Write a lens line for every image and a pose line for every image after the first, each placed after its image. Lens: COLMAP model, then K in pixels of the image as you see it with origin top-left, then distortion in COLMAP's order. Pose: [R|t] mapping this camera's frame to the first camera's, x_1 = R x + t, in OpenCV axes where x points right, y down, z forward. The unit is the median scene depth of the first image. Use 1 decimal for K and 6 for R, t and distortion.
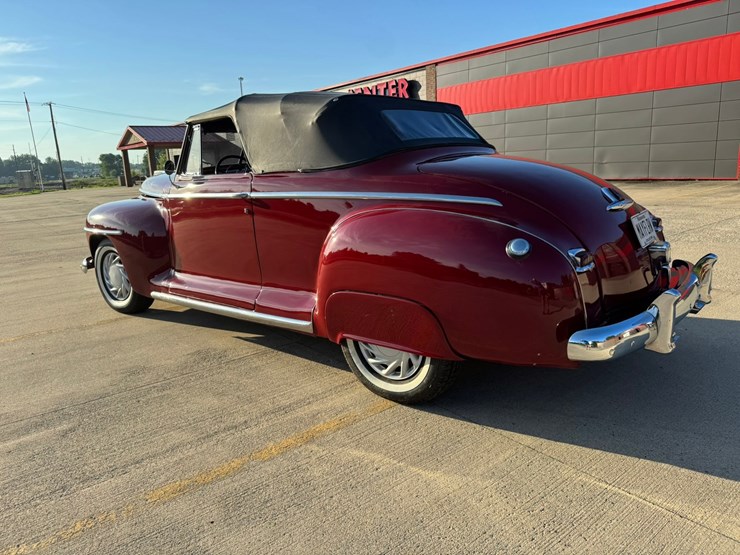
lens RADIAL K [[530.7, 0, 365.0], [0, 530.7, 276.5], [0, 0, 1]] dist [0.007573, -0.016521]
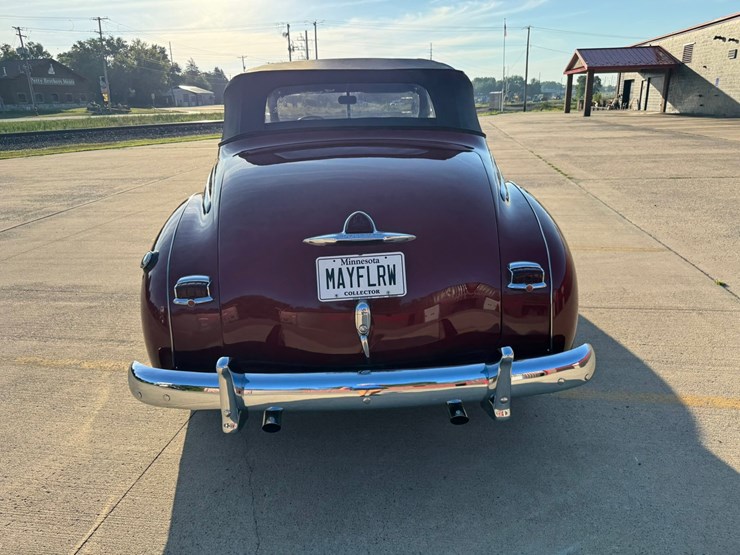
lens RADIAL K [[530.7, 0, 368.1], [0, 530.7, 272.6], [0, 0, 1]] dist [0.007573, -0.016521]
pose [[0.683375, 0.253910, -0.684491, 0.729178], [-0.162901, 0.966967, 0.196059, -0.170358], [0.711662, -0.022477, 0.702163, 0.356834]]
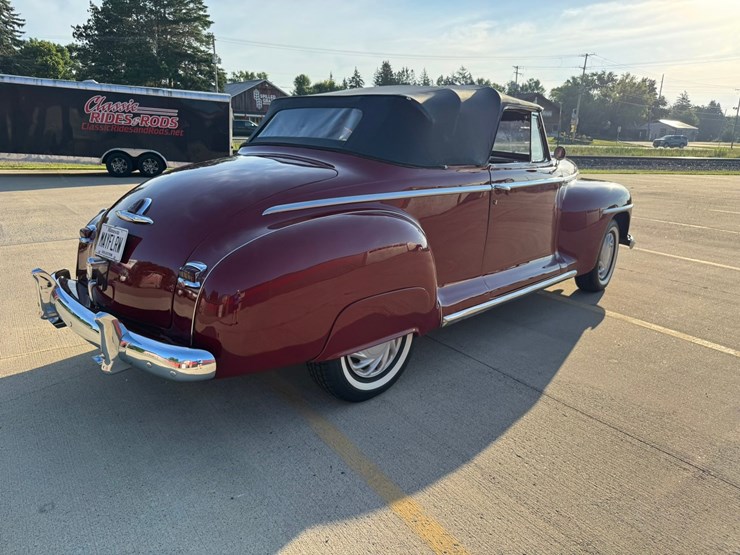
lens RADIAL K [[530.7, 0, 373.8], [0, 530.7, 279.7], [0, 0, 1]] dist [0.007573, -0.016521]
pose [[-0.068661, 0.308782, -0.948651, 1.035695], [-0.231665, 0.919968, 0.316213, -0.323301], [0.970369, 0.241481, 0.008368, 1.056867]]
